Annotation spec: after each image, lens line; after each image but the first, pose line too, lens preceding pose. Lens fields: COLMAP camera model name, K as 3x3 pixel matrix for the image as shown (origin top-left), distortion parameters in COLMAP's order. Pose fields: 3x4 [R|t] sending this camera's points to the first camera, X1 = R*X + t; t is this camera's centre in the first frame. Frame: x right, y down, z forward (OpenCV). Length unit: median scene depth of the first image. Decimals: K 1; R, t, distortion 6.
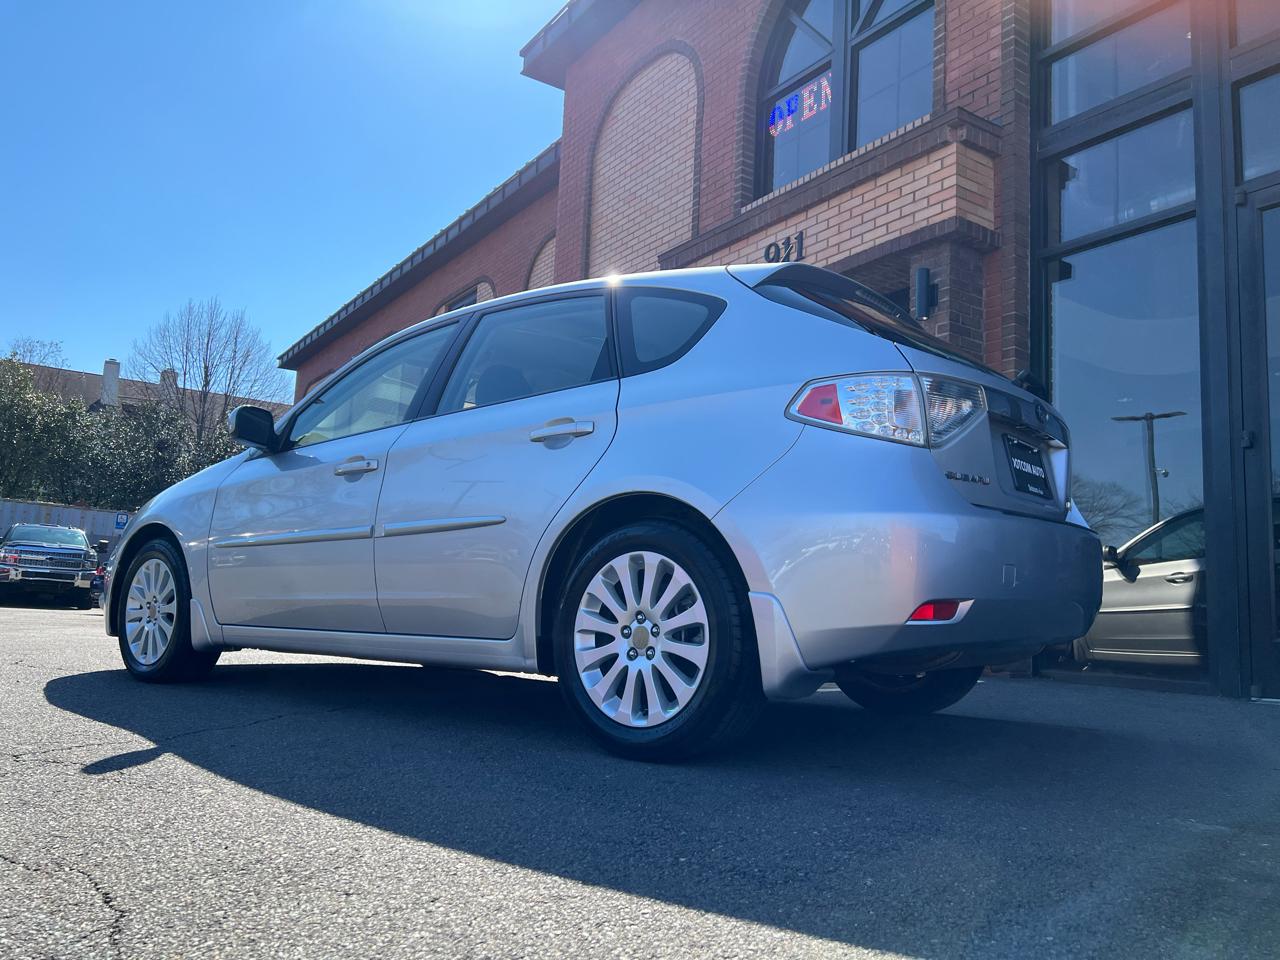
lens RADIAL K [[953.7, 0, 643.2], [0, 953.7, 485.8], [0, 0, 1]] dist [0.051740, -0.054034]
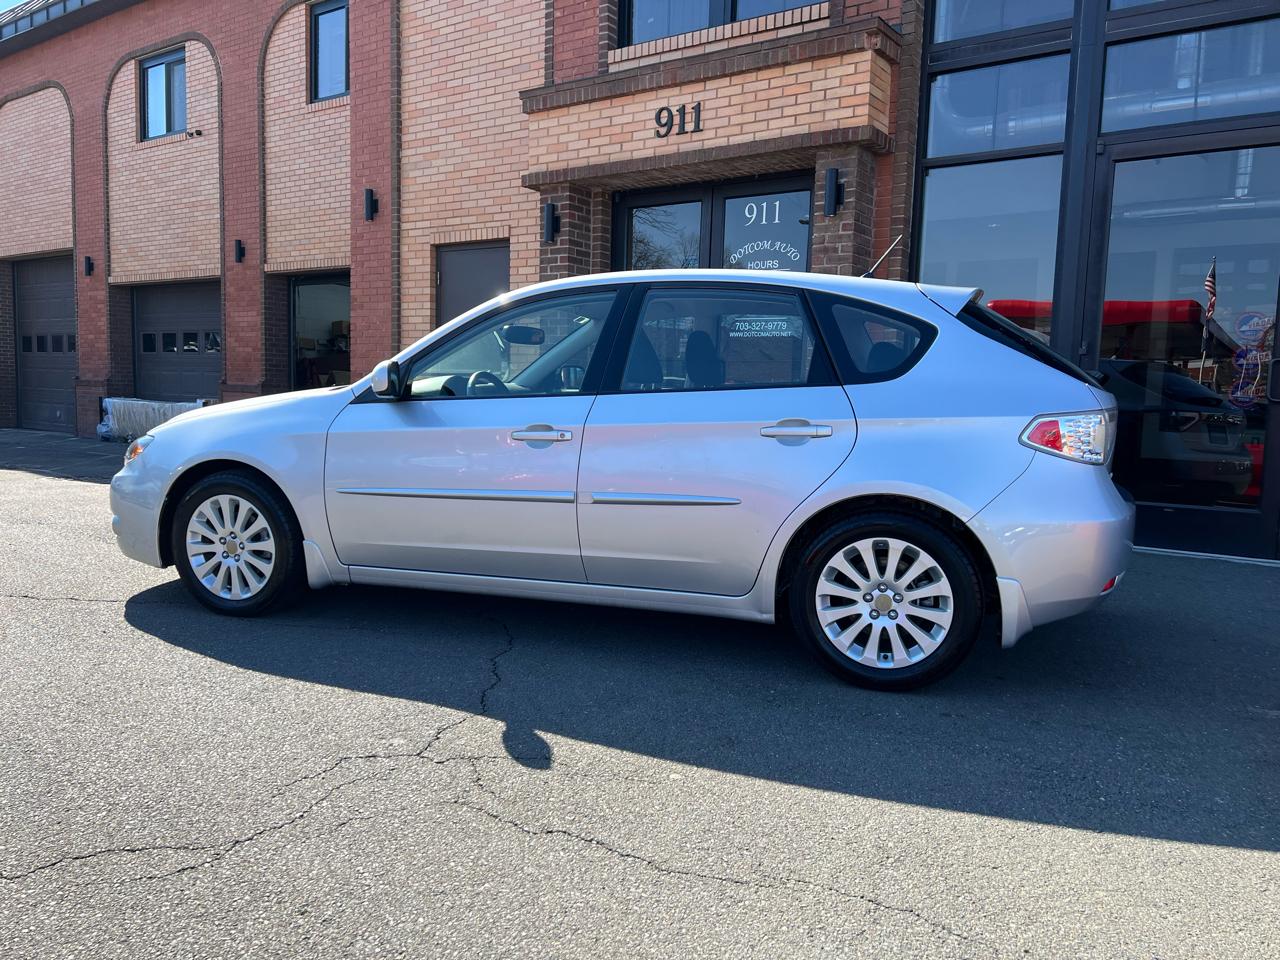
lens RADIAL K [[959.3, 0, 635.4], [0, 959.3, 481.7], [0, 0, 1]] dist [0.046146, -0.049267]
pose [[0.937804, -0.050131, 0.343526, -0.319847], [-0.032936, 0.972208, 0.231789, -0.123704], [-0.345599, -0.228687, 0.910090, -0.018197]]
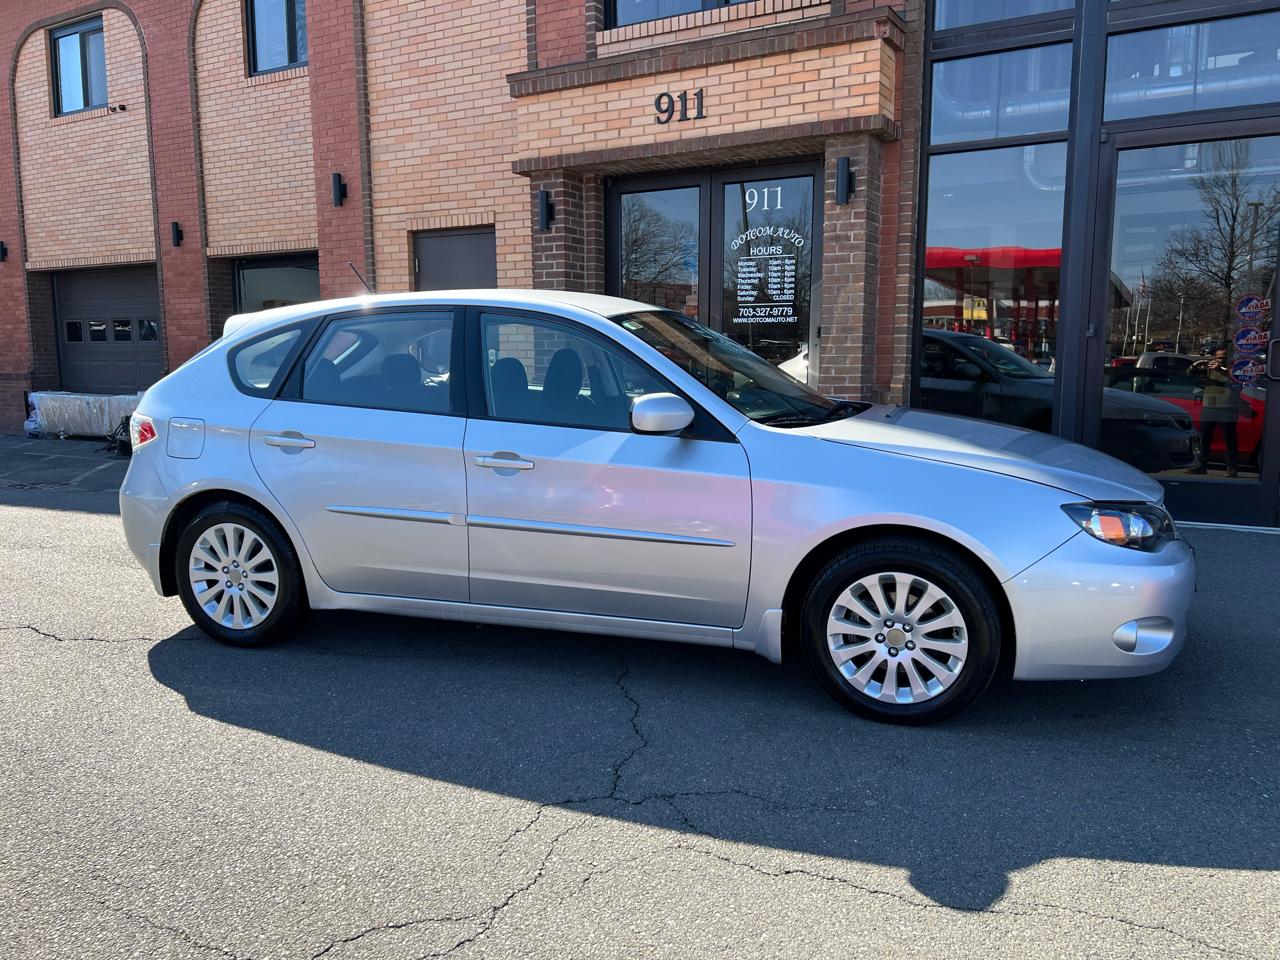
lens RADIAL K [[963.7, 0, 640.0], [0, 963.7, 480.0], [0, 0, 1]] dist [0.052190, -0.063086]
pose [[0.899113, -0.103534, 0.425297, -0.436936], [-0.015135, 0.963689, 0.266597, -0.159398], [-0.437456, -0.246138, 0.864898, 0.033536]]
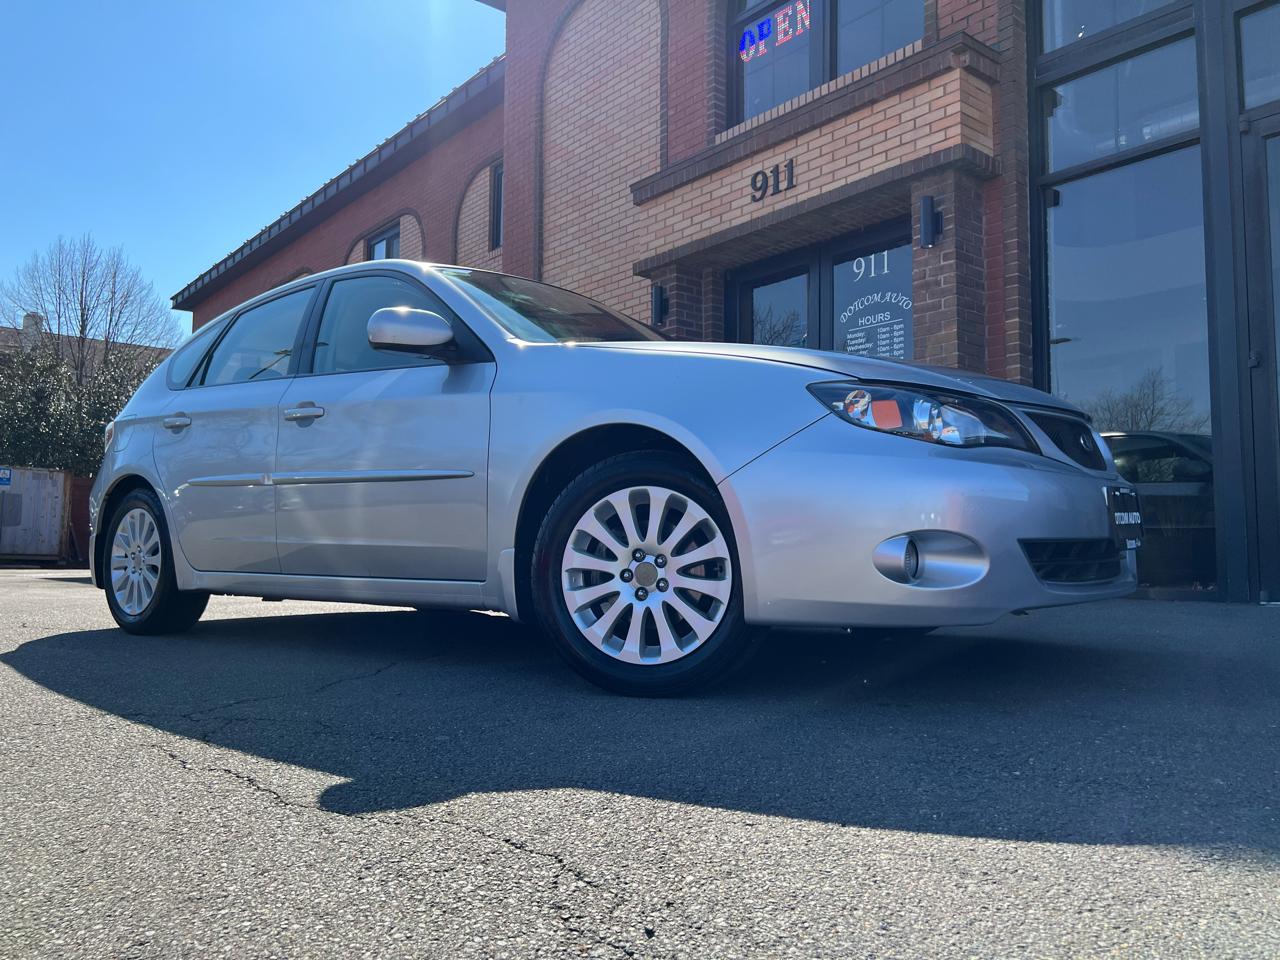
lens RADIAL K [[958.6, 0, 633.6], [0, 958.6, 476.5], [0, 0, 1]] dist [0.046305, -0.052525]
pose [[0.994707, -0.032034, 0.097633, -0.121367], [0.026618, 0.998060, 0.056286, 0.001720], [-0.099247, -0.053389, 0.993630, 0.009522]]
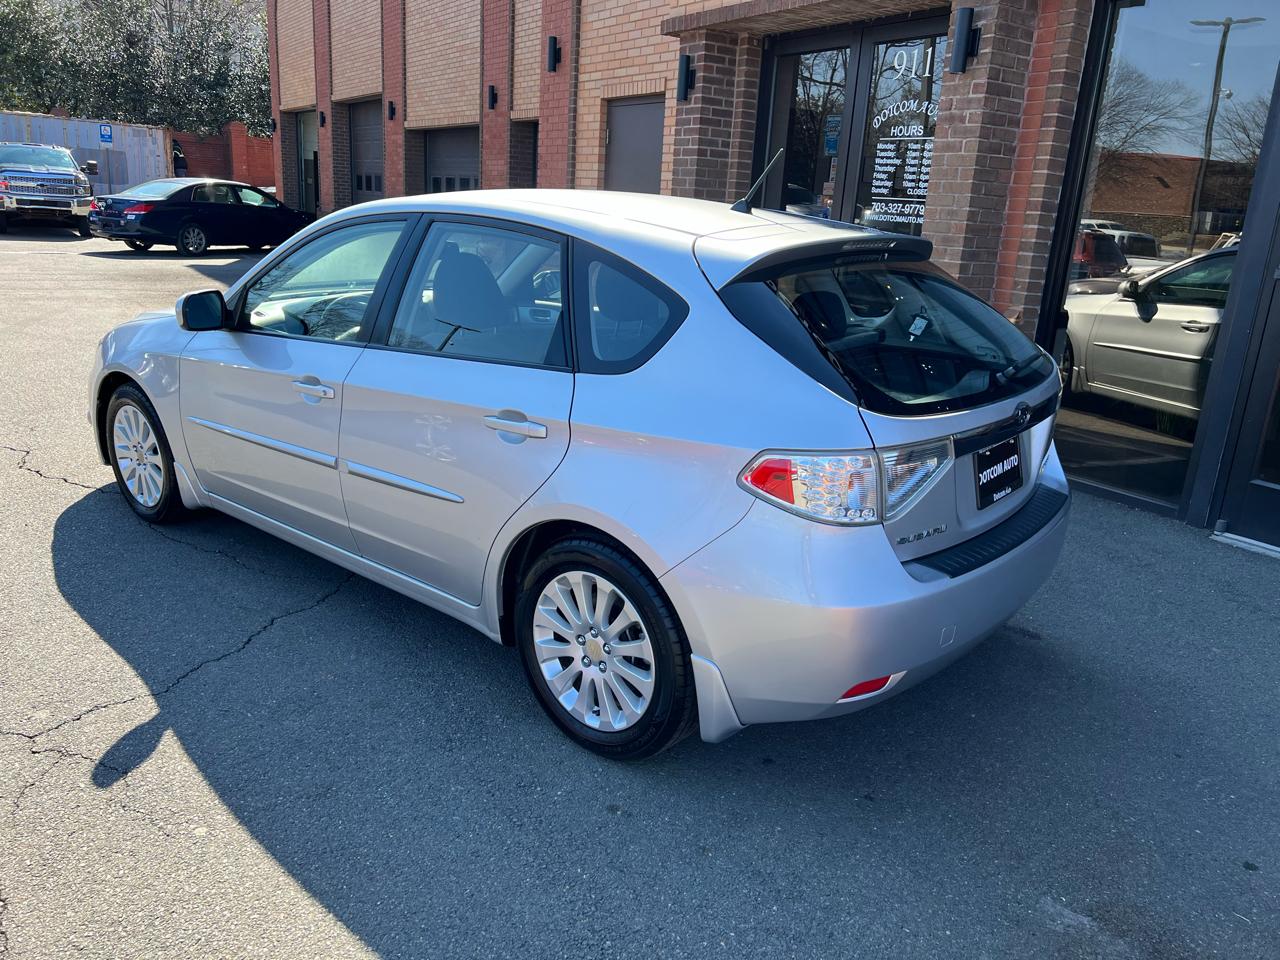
lens RADIAL K [[959.0, 0, 640.0], [0, 959.0, 480.0], [0, 0, 1]] dist [0.042848, -0.049374]
pose [[0.999672, 0.016775, -0.019359, 0.027396], [-0.007612, 0.916147, 0.400771, -0.182031], [0.024458, -0.400492, 0.915974, 0.046143]]
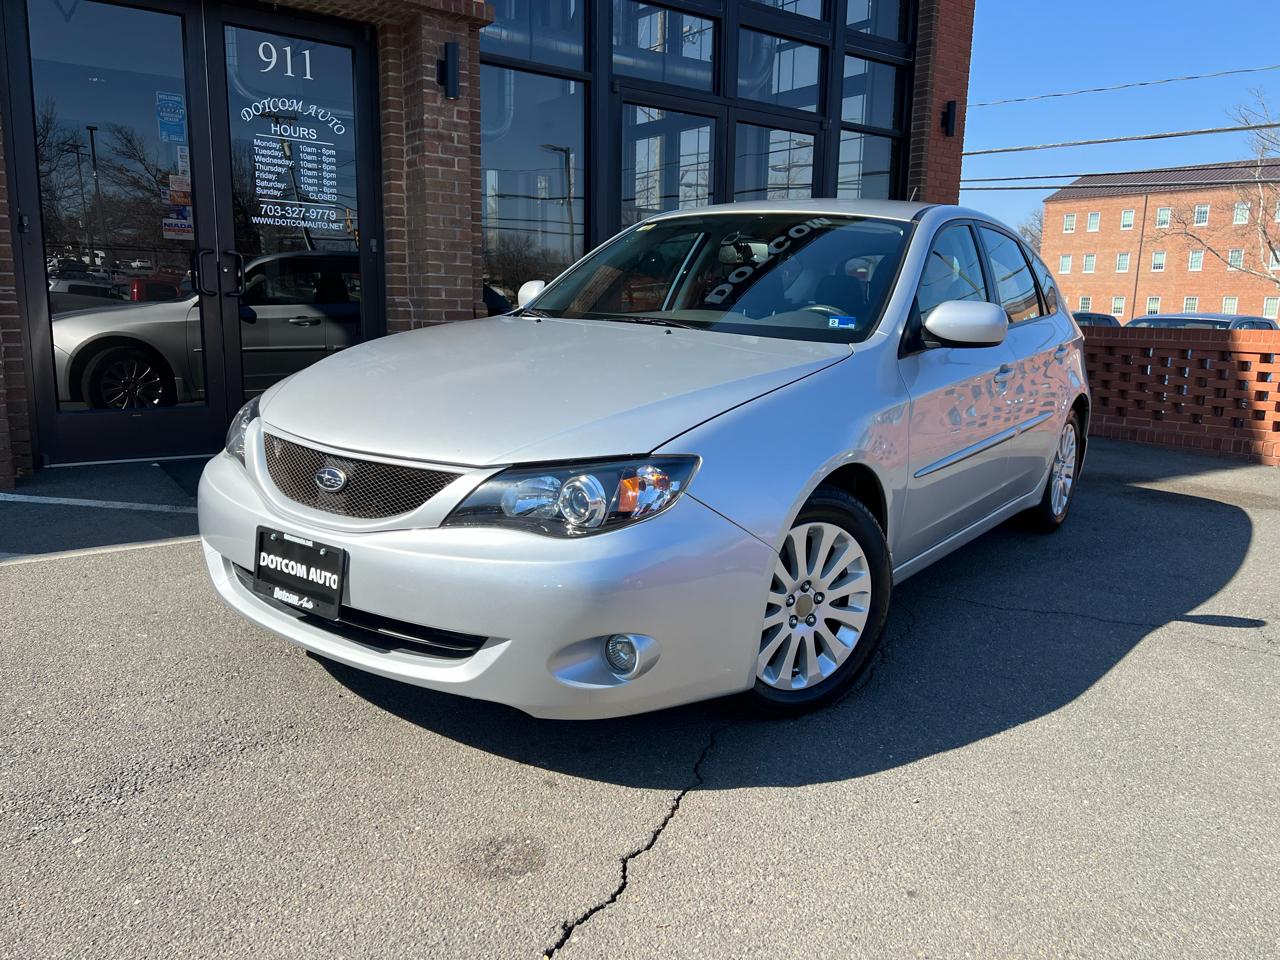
lens RADIAL K [[963.7, 0, 640.0], [0, 963.7, 480.0], [0, 0, 1]] dist [0.052190, -0.063086]
pose [[-0.044446, -0.227736, 0.972708, -0.759858], [-0.159298, 0.962828, 0.218143, -0.044956], [-0.986230, -0.145254, -0.079072, 0.817699]]
